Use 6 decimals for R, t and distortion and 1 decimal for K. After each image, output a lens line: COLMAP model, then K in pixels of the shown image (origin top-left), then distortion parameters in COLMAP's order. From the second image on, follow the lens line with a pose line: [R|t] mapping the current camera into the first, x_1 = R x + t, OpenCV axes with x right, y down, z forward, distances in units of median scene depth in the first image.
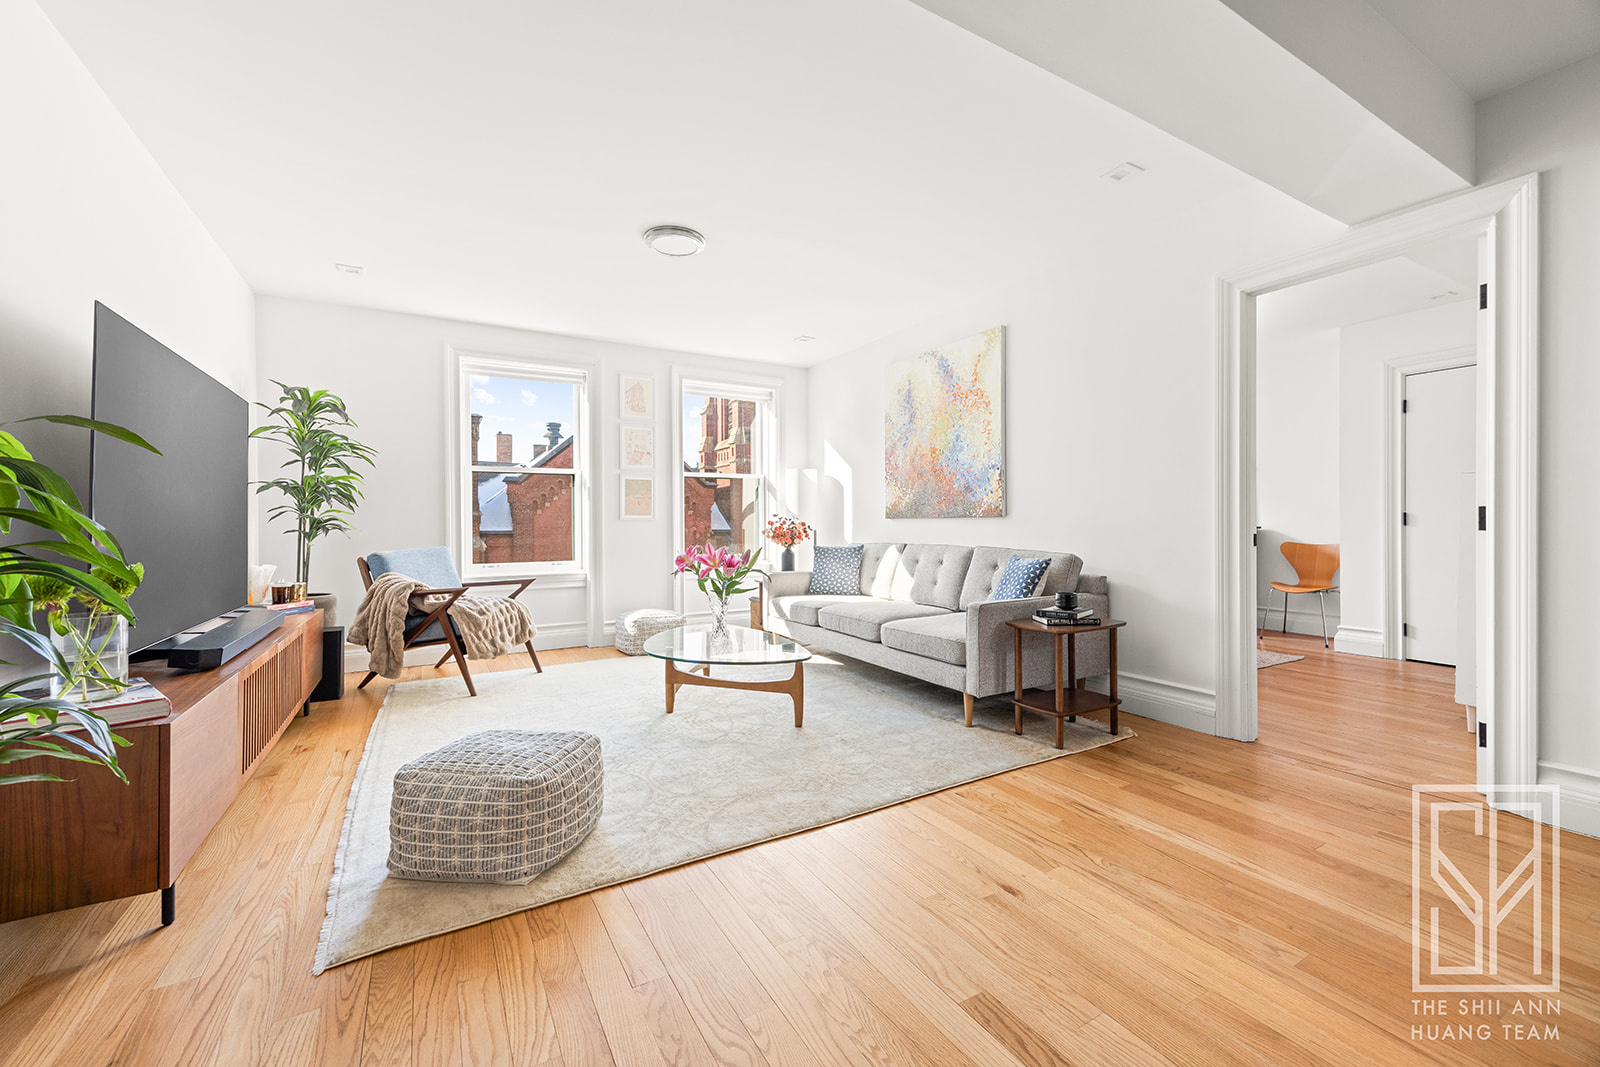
lens RADIAL K [[627.4, 0, 794.4], [0, 627.4, 528.4], [0, 0, 1]] dist [0.009116, -0.000017]
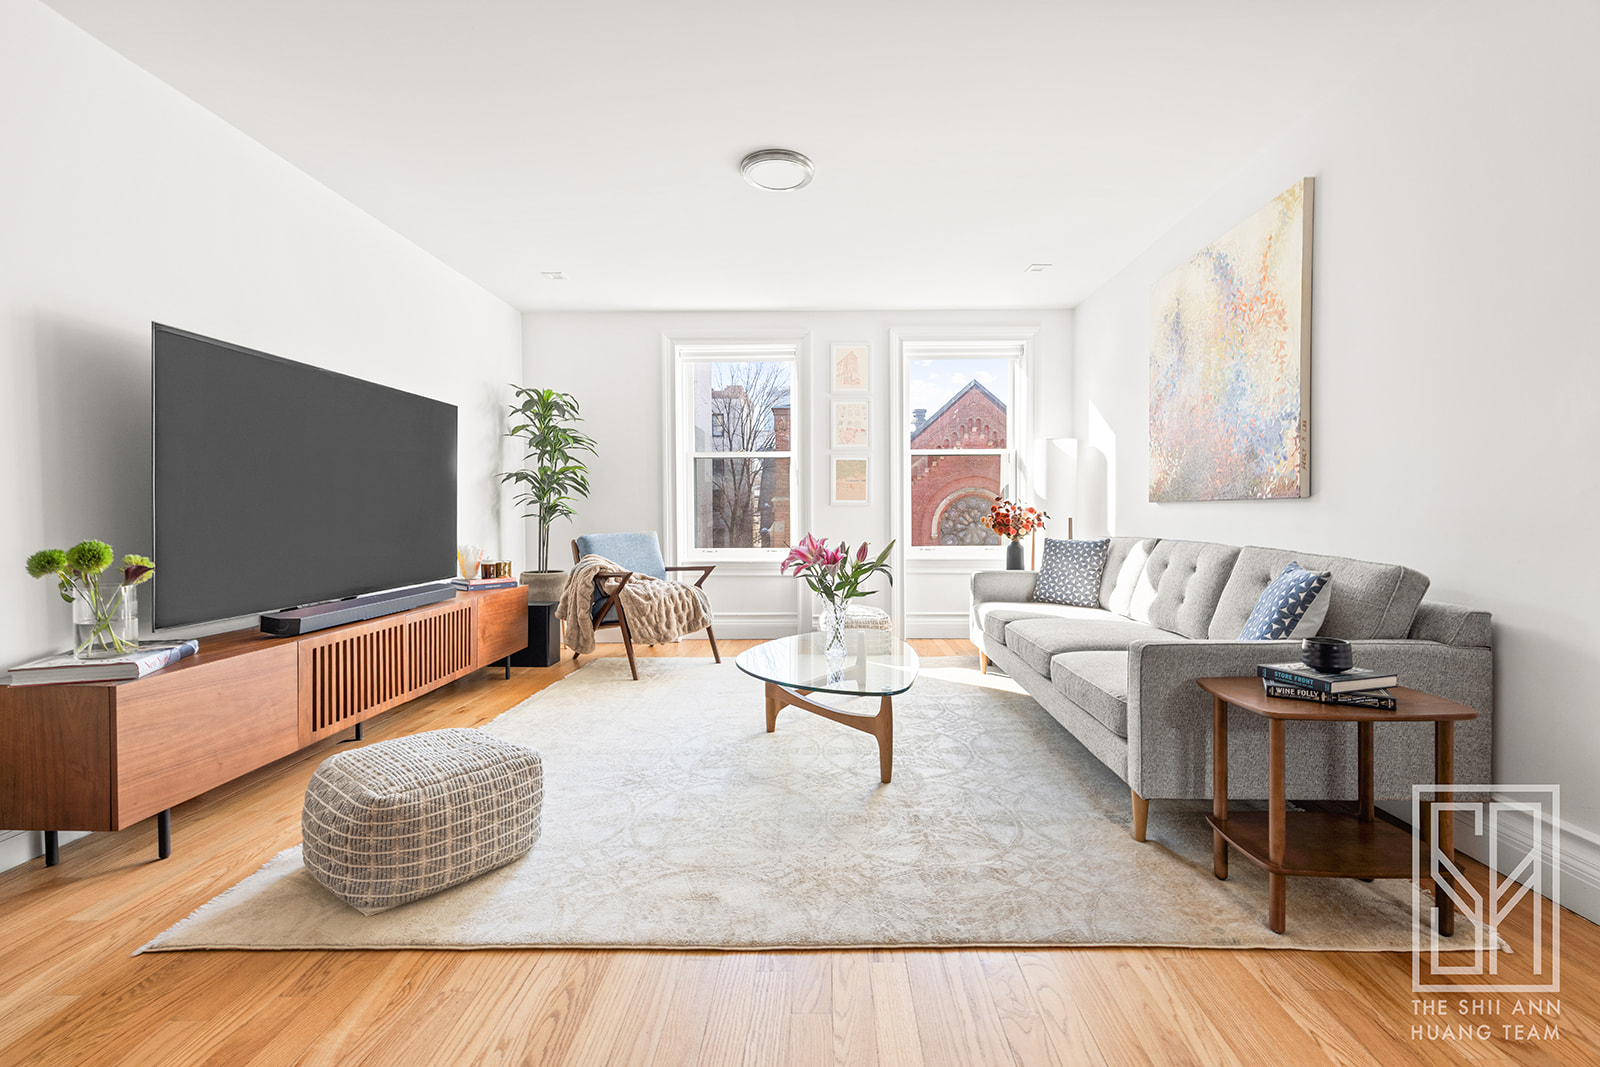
lens RADIAL K [[660.2, 0, 794.5], [0, 660.2, 525.2], [0, 0, 1]] dist [0.008560, -0.000476]
pose [[0.866726, 0.012930, -0.498616, 0.229131], [-0.004808, 0.999834, 0.017568, -0.001485], [0.498761, -0.012830, 0.866645, 0.206474]]
